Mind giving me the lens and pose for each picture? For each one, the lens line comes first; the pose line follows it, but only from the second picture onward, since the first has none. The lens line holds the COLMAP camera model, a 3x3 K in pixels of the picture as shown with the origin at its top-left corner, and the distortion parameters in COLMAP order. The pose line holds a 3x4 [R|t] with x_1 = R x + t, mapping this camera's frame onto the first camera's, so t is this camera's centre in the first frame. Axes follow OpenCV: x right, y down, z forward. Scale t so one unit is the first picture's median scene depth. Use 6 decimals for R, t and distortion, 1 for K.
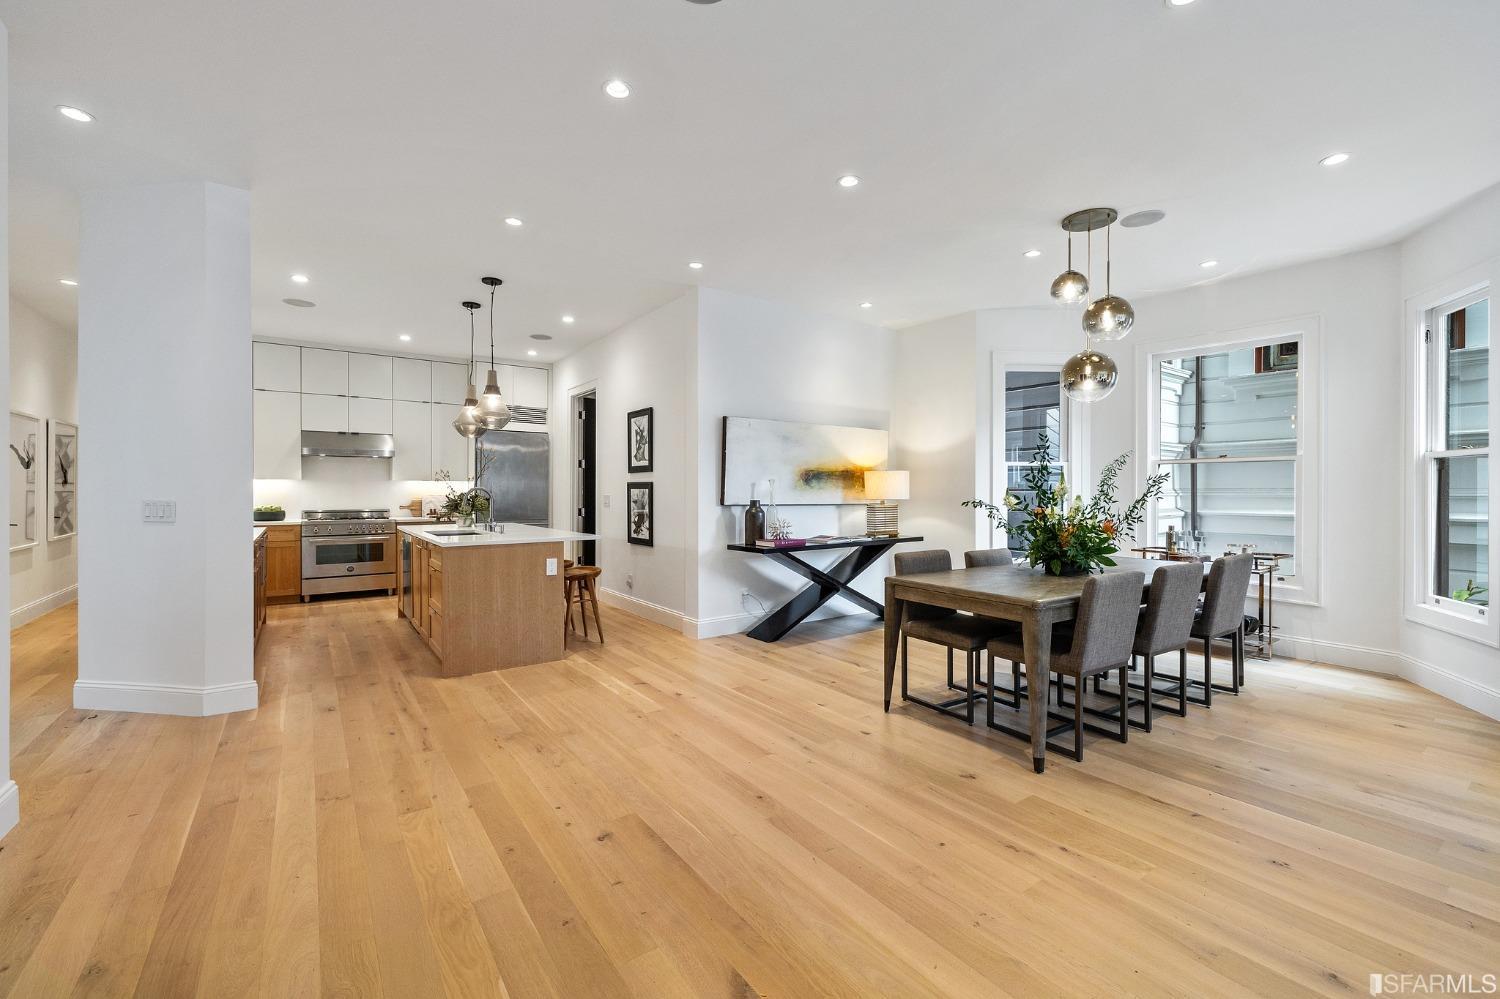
lens RADIAL K [[635.4, 0, 755.4], [0, 635.4, 492.3], [0, 0, 1]] dist [0.000629, -0.000861]
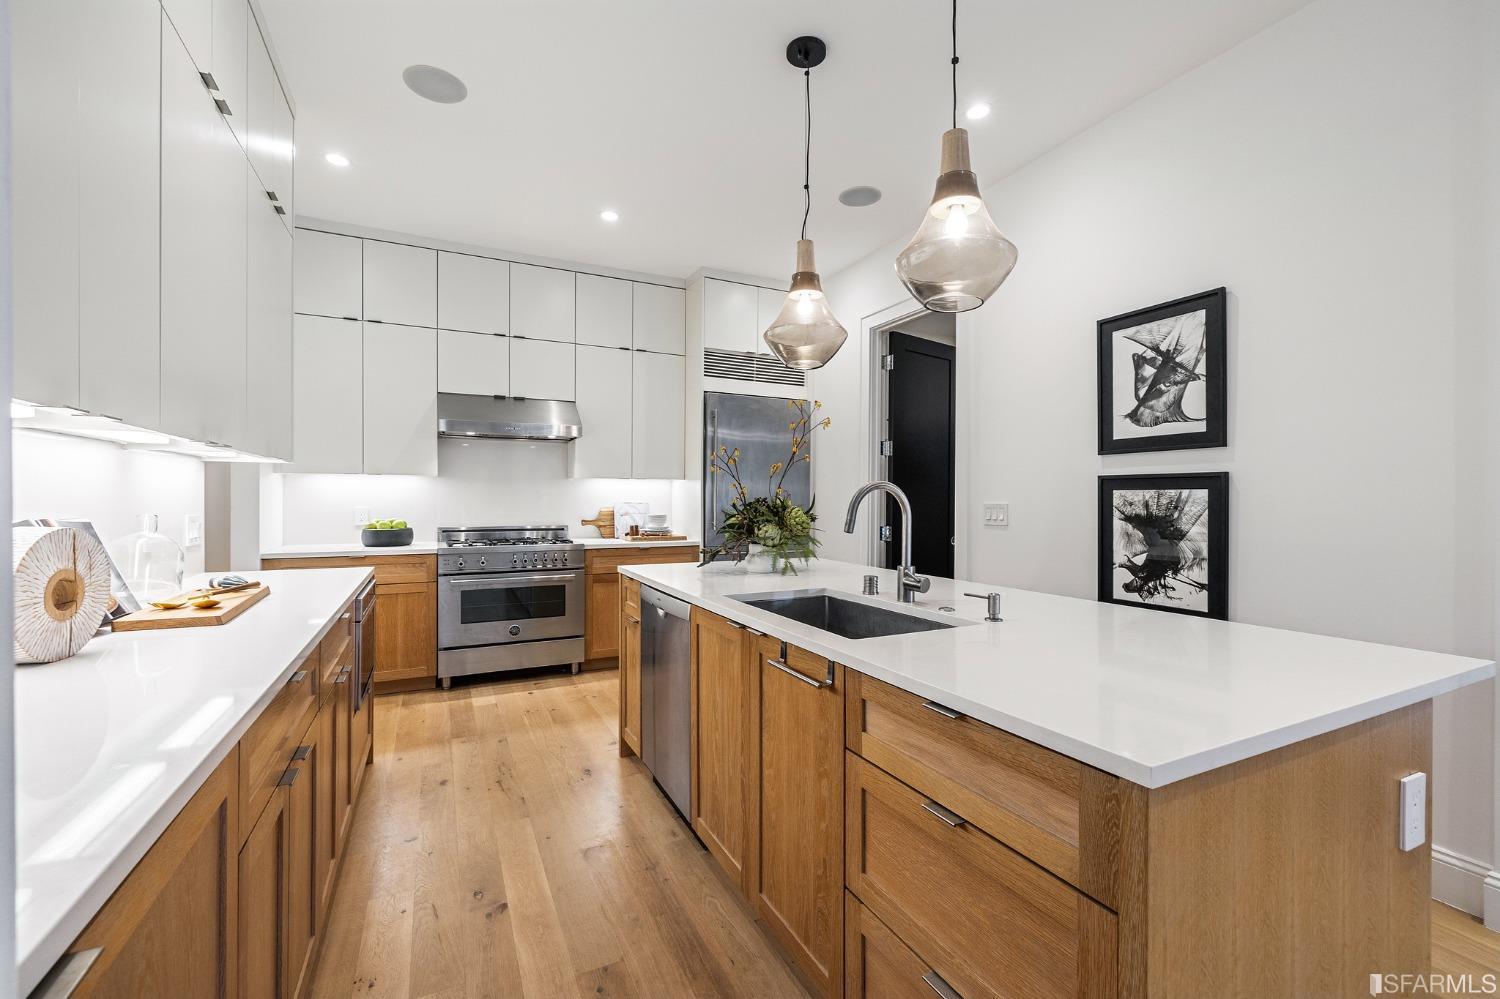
lens RADIAL K [[635.4, 0, 746.6], [0, 635.4, 501.6], [0, 0, 1]] dist [0.000629, -0.000861]
pose [[0.986711, 0.000728, -0.162481, -0.342644], [-0.000171, 0.999994, 0.003440, 0.001120], [0.162482, -0.003366, 0.986706, 0.474968]]
